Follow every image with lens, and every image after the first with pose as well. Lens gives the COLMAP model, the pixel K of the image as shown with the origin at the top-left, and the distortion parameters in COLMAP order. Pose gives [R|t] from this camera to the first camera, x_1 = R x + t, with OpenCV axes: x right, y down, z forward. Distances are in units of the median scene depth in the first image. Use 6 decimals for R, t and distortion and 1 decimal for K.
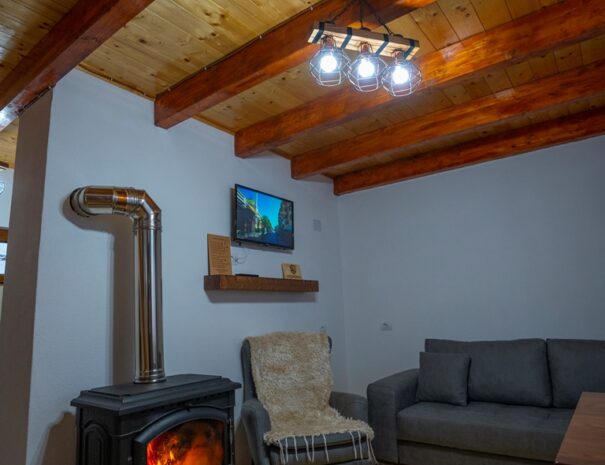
lens RADIAL K [[420.3, 0, 302.5], [0, 420.3, 232.5], [0, 0, 1]] dist [-0.079753, 0.042830]
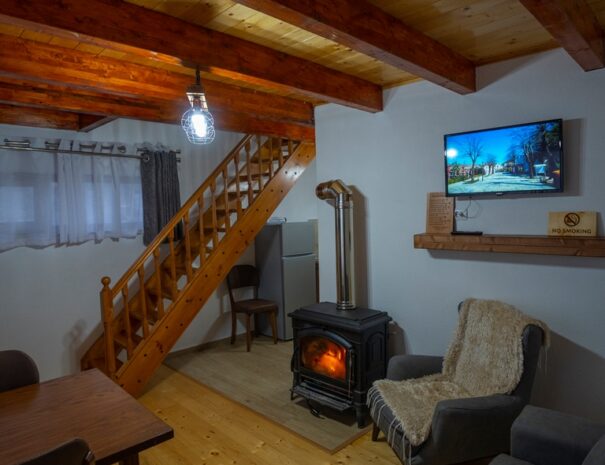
lens RADIAL K [[420.3, 0, 302.5], [0, 420.3, 232.5], [0, 0, 1]] dist [-0.079753, 0.042830]
pose [[-0.138710, 0.096553, -0.985615, 0.825423], [0.217230, 0.973965, 0.064840, -0.035197], [0.966215, -0.205111, -0.156073, 0.812173]]
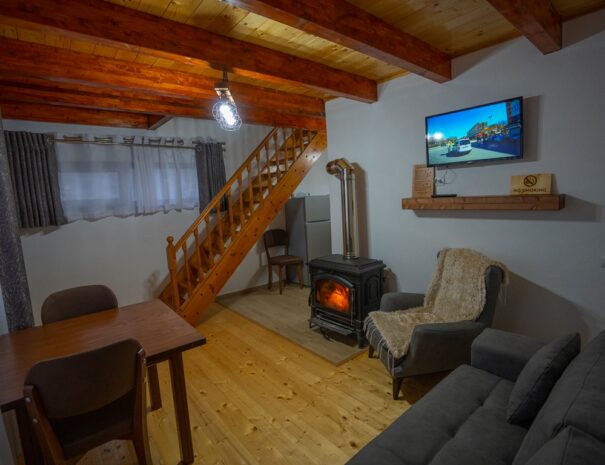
lens RADIAL K [[322.8, 0, 302.7], [0, 322.8, 230.8], [0, 0, 1]] dist [-0.071150, 0.029963]
pose [[-0.223796, 0.159783, -0.961449, 0.816969], [0.242111, 0.964663, 0.103961, 0.012055], [0.944085, -0.209512, -0.254573, 0.855187]]
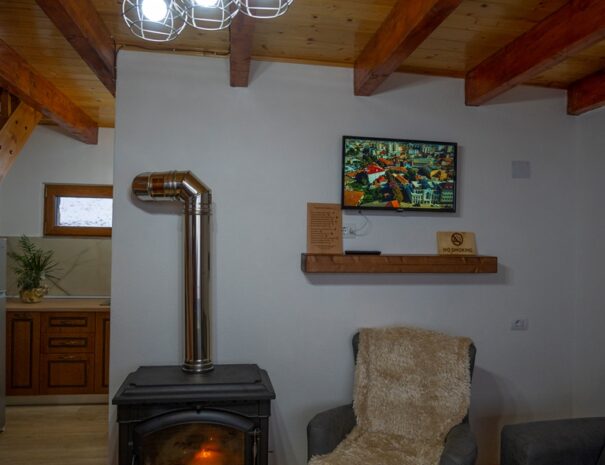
lens RADIAL K [[466.6, 0, 303.7], [0, 466.6, 235.2], [0, 0, 1]] dist [-0.051740, -0.001541]
pose [[0.716893, 0.046736, -0.695614, 0.405465], [0.085659, 0.984286, 0.154411, -0.076053], [0.691901, -0.170282, 0.701625, 0.318637]]
